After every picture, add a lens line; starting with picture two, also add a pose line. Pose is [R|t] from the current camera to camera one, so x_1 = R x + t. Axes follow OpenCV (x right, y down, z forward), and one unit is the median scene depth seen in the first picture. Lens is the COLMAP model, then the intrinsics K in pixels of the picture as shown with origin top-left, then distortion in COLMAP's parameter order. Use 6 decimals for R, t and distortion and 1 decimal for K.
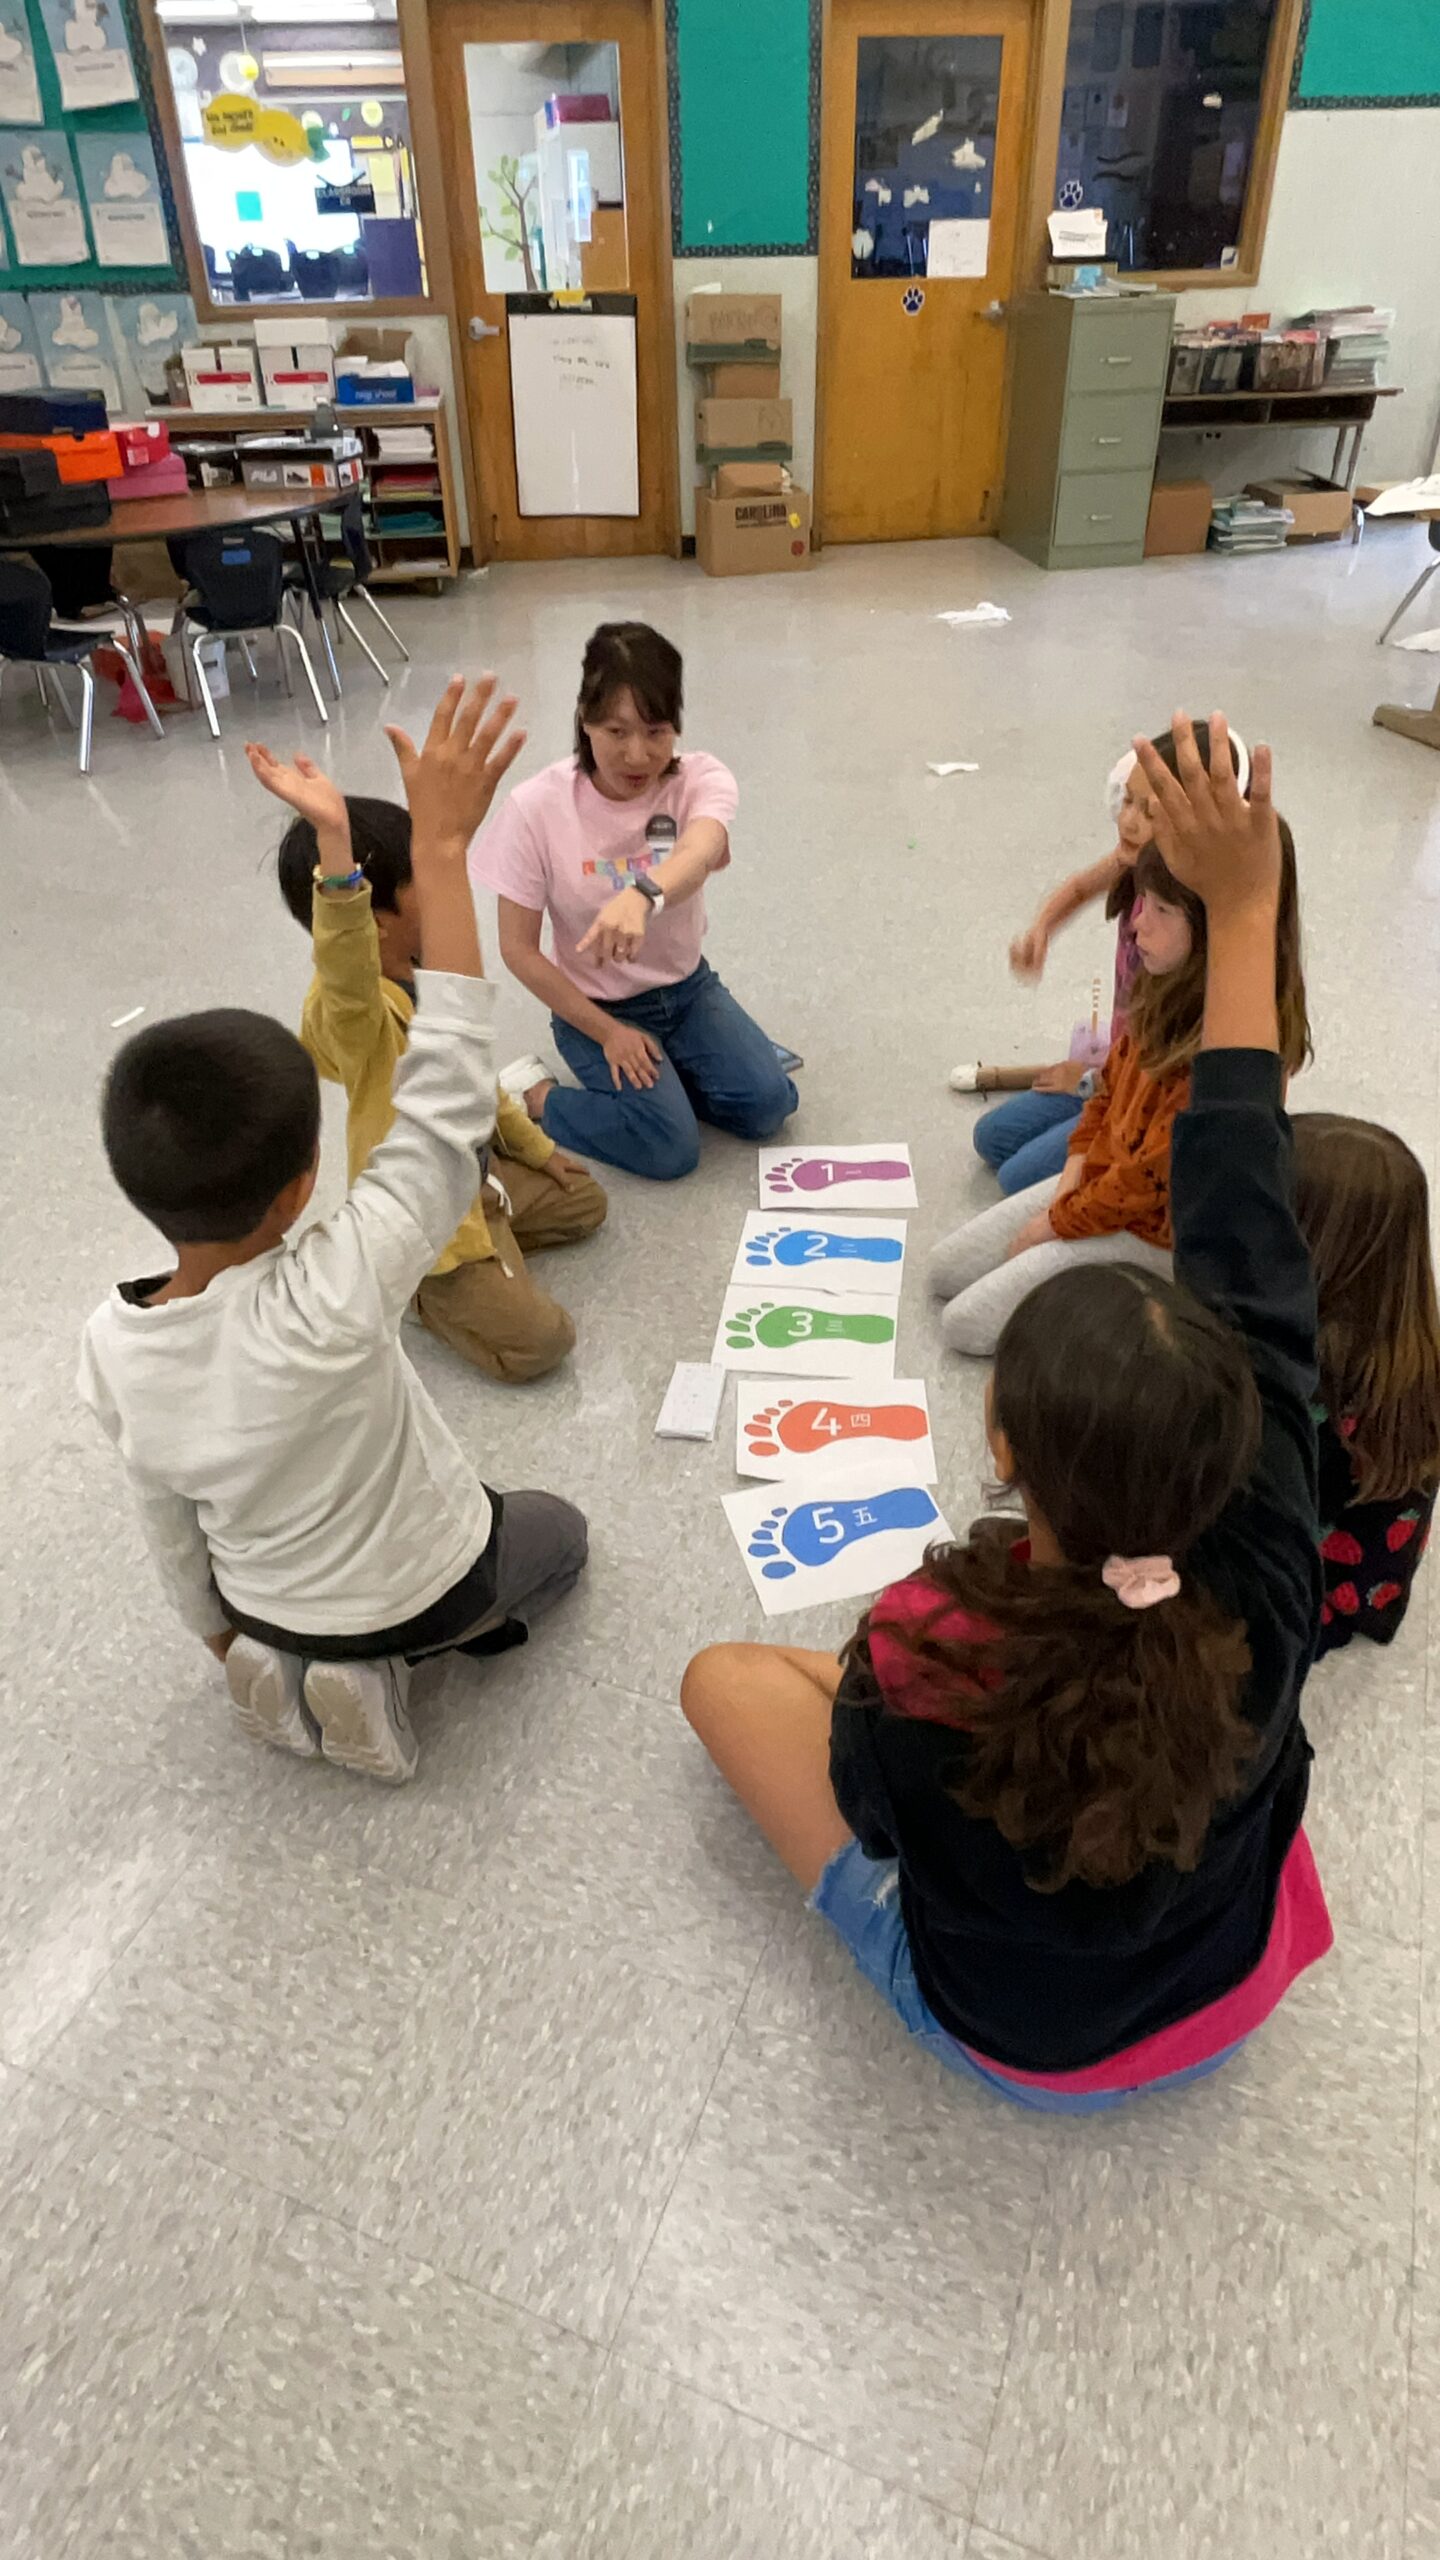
lens RADIAL K [[1480.4, 0, 714.4], [0, 1480.4, 1272.4], [0, 0, 1]] dist [-0.021843, 0.003476]
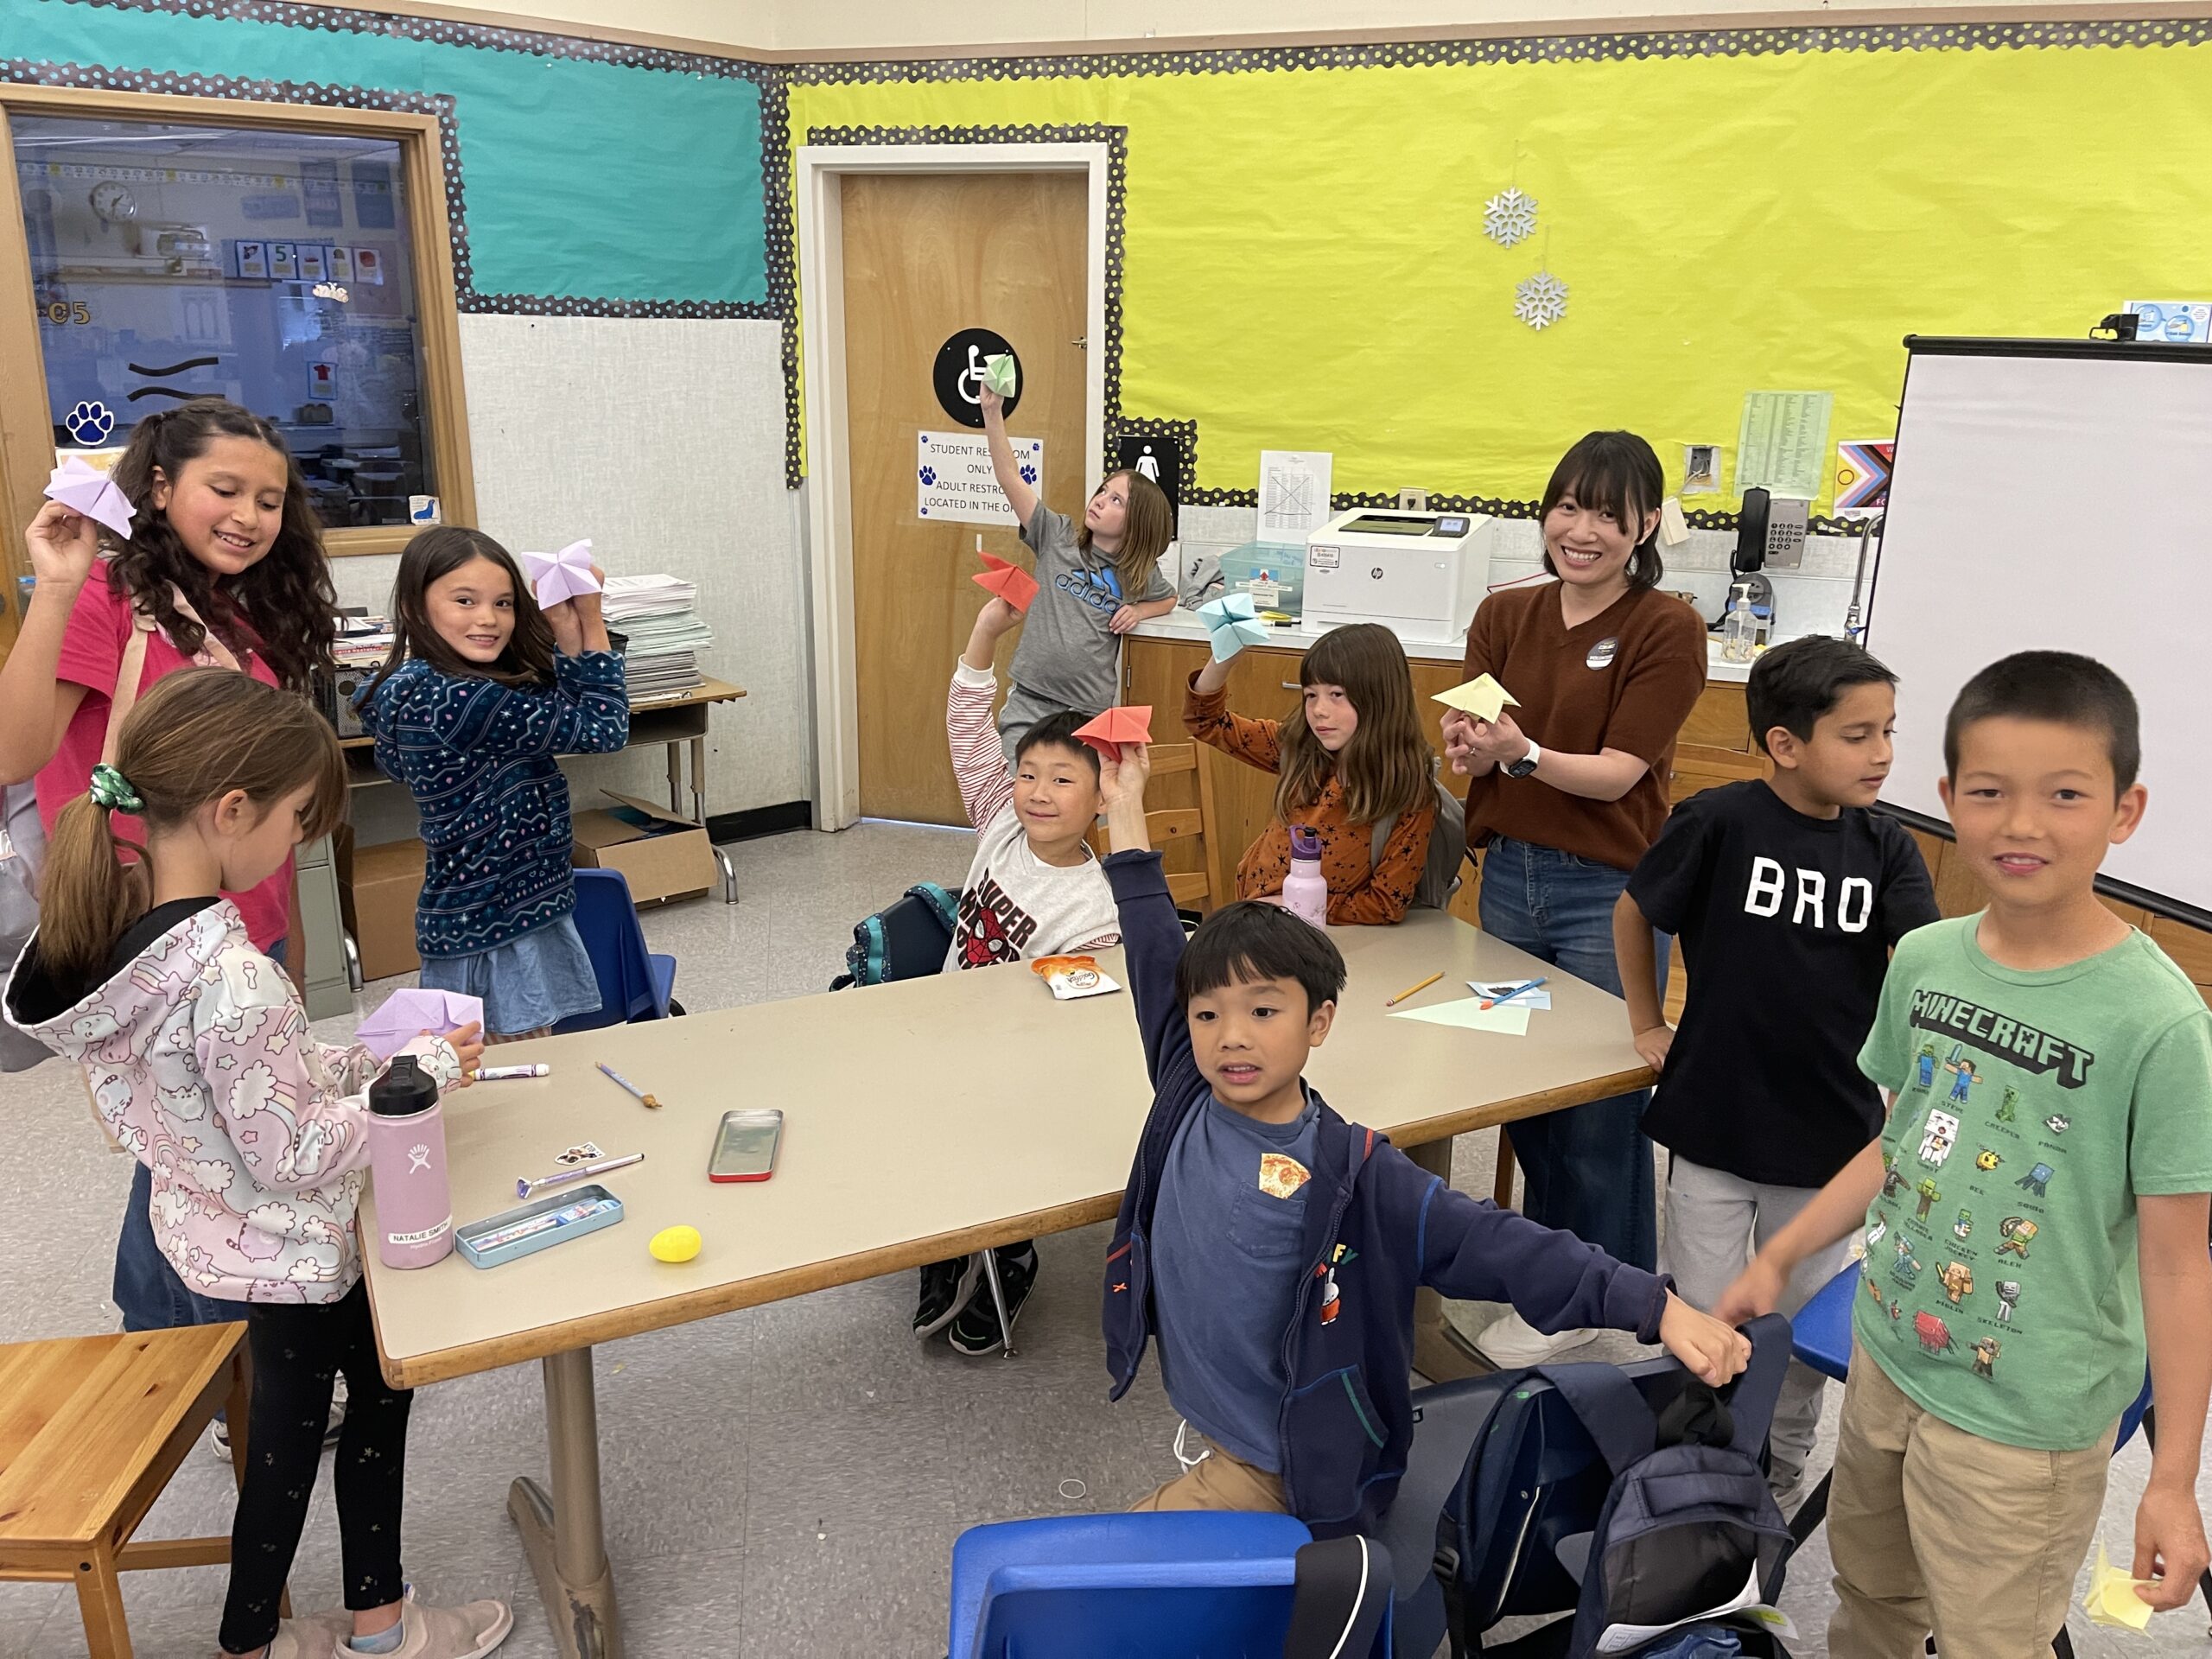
lens RADIAL K [[1668.9, 0, 1097.6], [0, 1668.9, 830.5], [0, 0, 1]] dist [0.007384, -0.051836]
pose [[0.839687, -0.119659, 0.529724, 0.331497], [0.291448, 0.922348, -0.253638, -0.509471], [-0.458239, 0.367364, 0.809358, 0.582739]]
